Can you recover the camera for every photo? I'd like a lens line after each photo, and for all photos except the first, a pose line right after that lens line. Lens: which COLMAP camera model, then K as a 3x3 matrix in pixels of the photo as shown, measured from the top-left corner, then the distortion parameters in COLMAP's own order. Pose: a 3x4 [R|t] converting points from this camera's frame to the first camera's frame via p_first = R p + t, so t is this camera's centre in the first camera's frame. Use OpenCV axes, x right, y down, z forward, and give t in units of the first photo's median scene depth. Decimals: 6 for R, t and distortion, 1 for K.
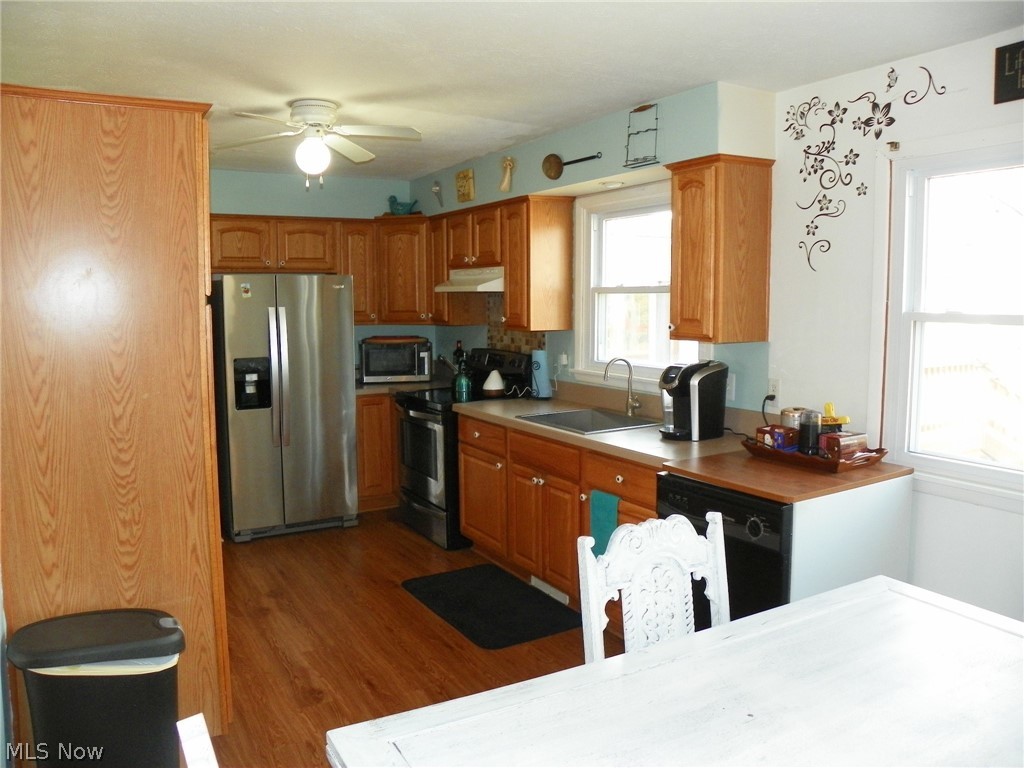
lens RADIAL K [[780.3, 0, 512.4], [0, 780.3, 377.1], [0, 0, 1]] dist [-0.157376, 0.098922]
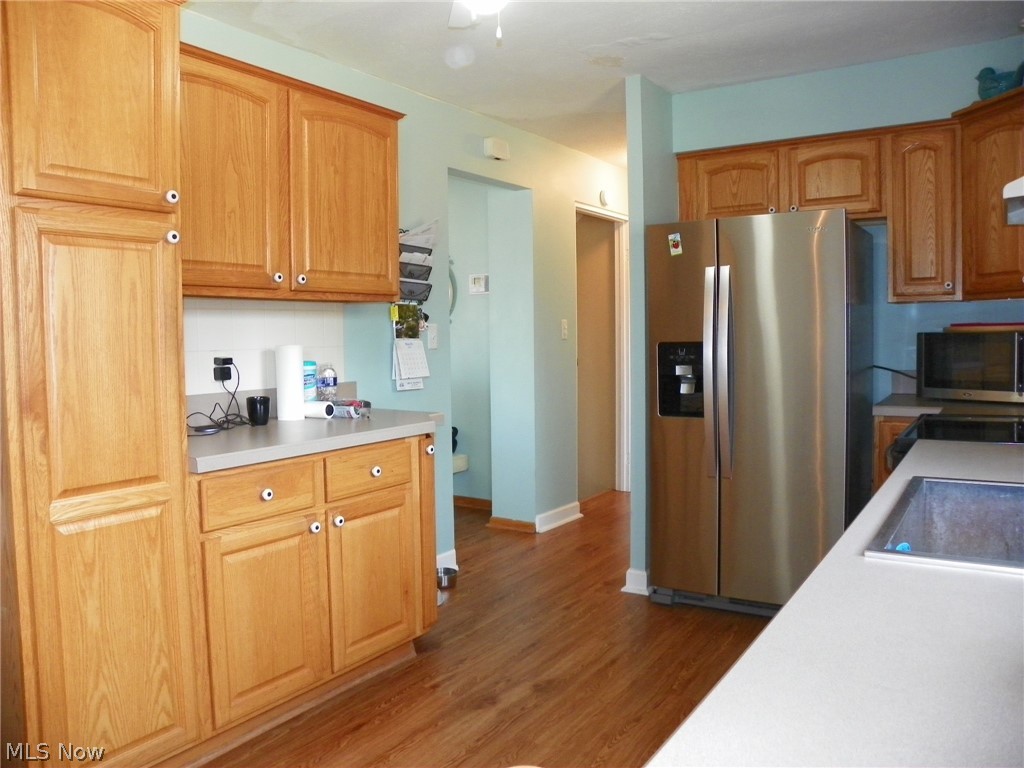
lens RADIAL K [[780.3, 0, 512.4], [0, 780.3, 377.1], [0, 0, 1]] dist [-0.157376, 0.098922]
pose [[0.444302, 0.045959, -0.894697, 0.255637], [-0.077549, 0.996908, 0.012699, 0.011293], [0.892514, 0.063741, 0.446492, 0.664592]]
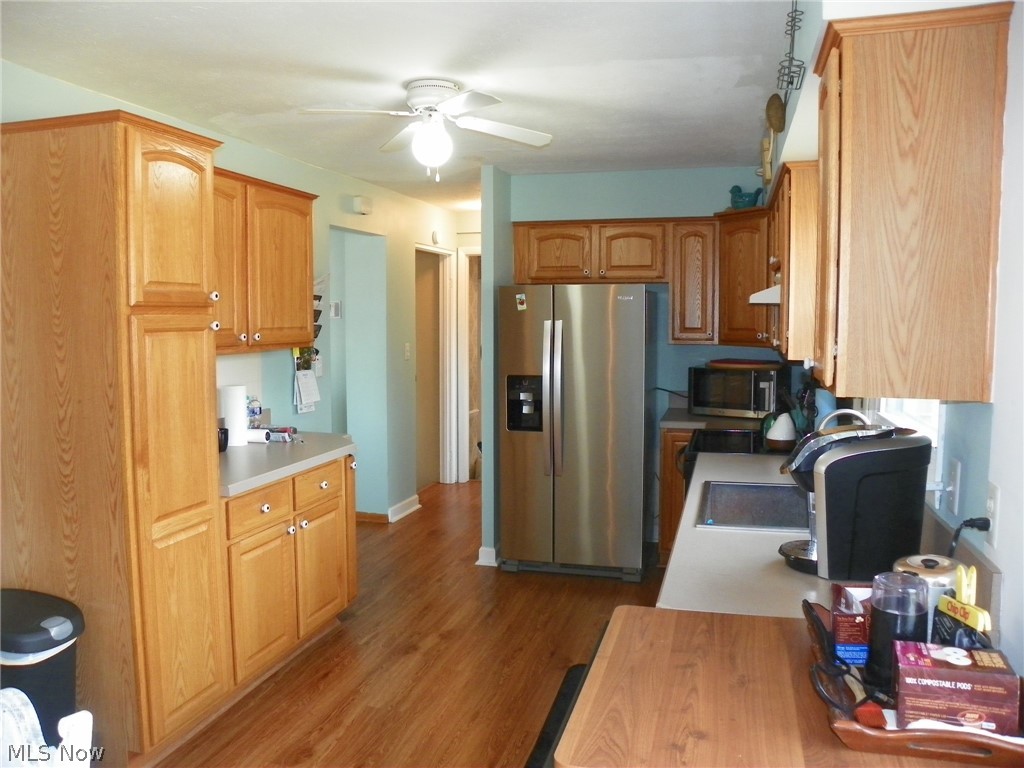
lens RADIAL K [[780.3, 0, 512.4], [0, 780.3, 377.1], [0, 0, 1]] dist [-0.157376, 0.098922]
pose [[0.693510, 0.060574, -0.717896, 0.381386], [-0.076313, 0.997030, 0.010405, -0.037423], [0.716393, 0.047569, 0.696073, 0.404663]]
